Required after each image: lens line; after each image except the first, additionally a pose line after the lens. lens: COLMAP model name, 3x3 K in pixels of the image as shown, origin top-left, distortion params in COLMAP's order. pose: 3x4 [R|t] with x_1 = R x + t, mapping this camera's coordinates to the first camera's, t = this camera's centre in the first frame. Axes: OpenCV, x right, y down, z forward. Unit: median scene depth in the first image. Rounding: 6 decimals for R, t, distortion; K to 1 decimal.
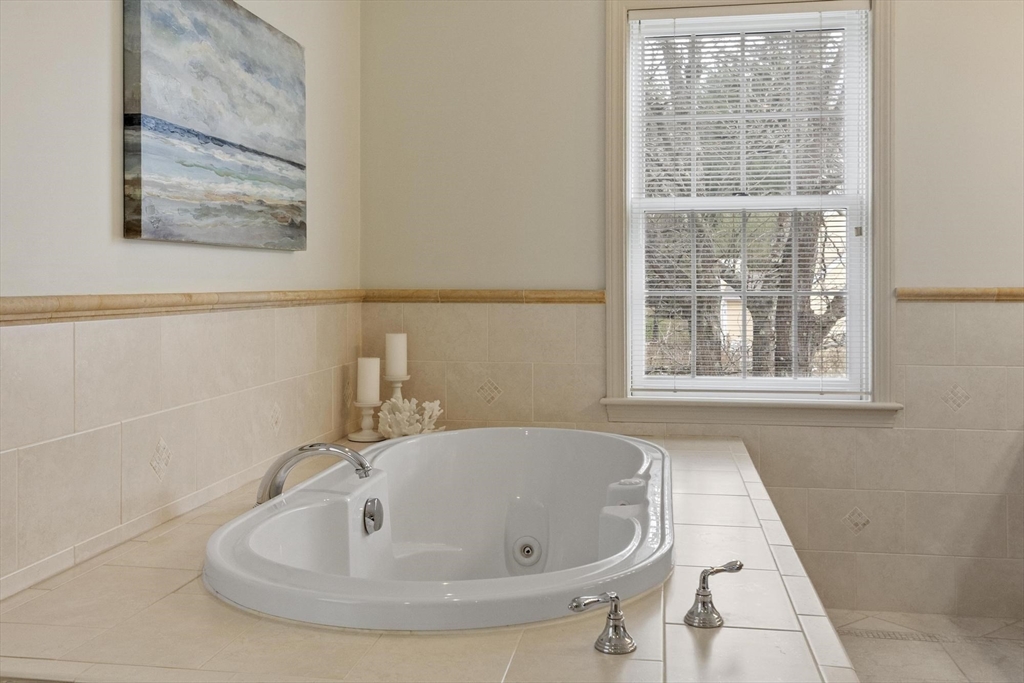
lens RADIAL K [[952.9, 0, 512.3], [0, 952.9, 279.1], [0, 0, 1]] dist [0.012161, 0.000000]
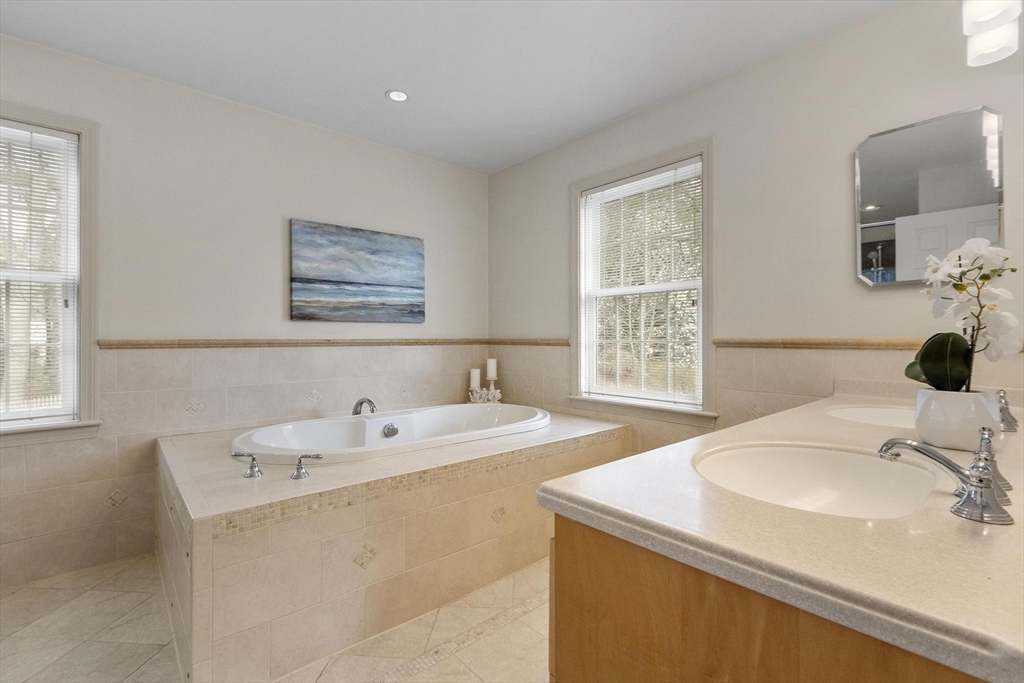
lens RADIAL K [[457.3, 0, 505.6], [0, 457.3, 336.6], [0, 0, 1]] dist [-0.002124, 0.000311]
pose [[0.765509, -0.000049, -0.643425, 0.619385], [0.002364, 0.999993, 0.002737, 0.003207], [0.643421, -0.003616, 0.765504, 0.215176]]
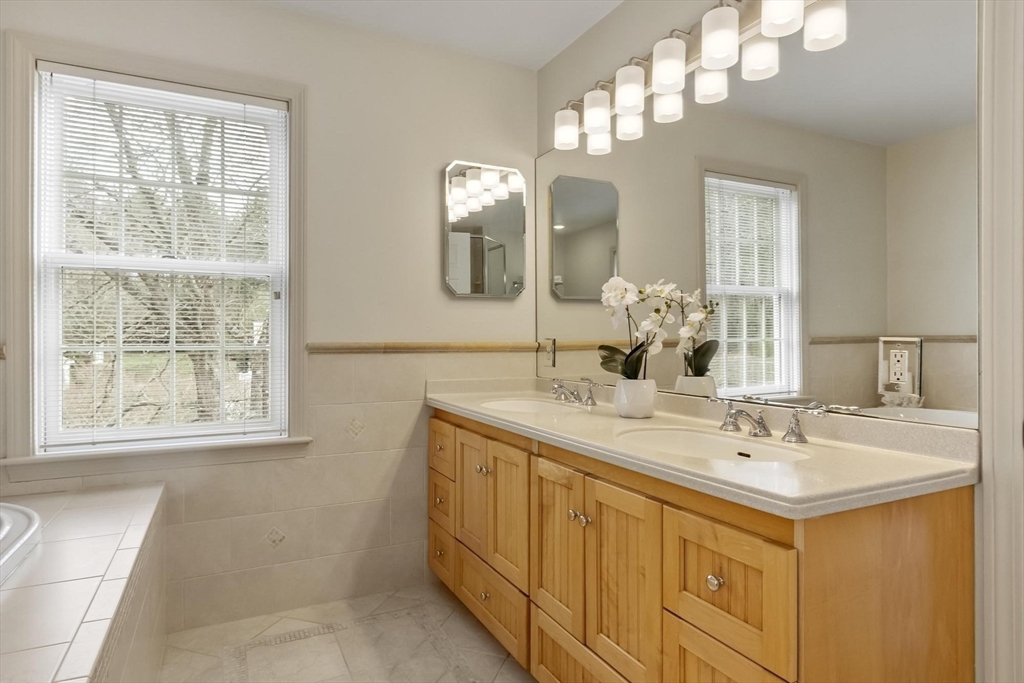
lens RADIAL K [[563.5, 0, 506.0], [0, 563.5, 337.7], [0, 0, 1]] dist [-0.015281, -0.001095]
pose [[0.814634, 0.003463, 0.579964, 0.191250], [-0.005205, 0.999986, 0.001340, 0.000318], [-0.579951, -0.004111, 0.814641, 0.266555]]
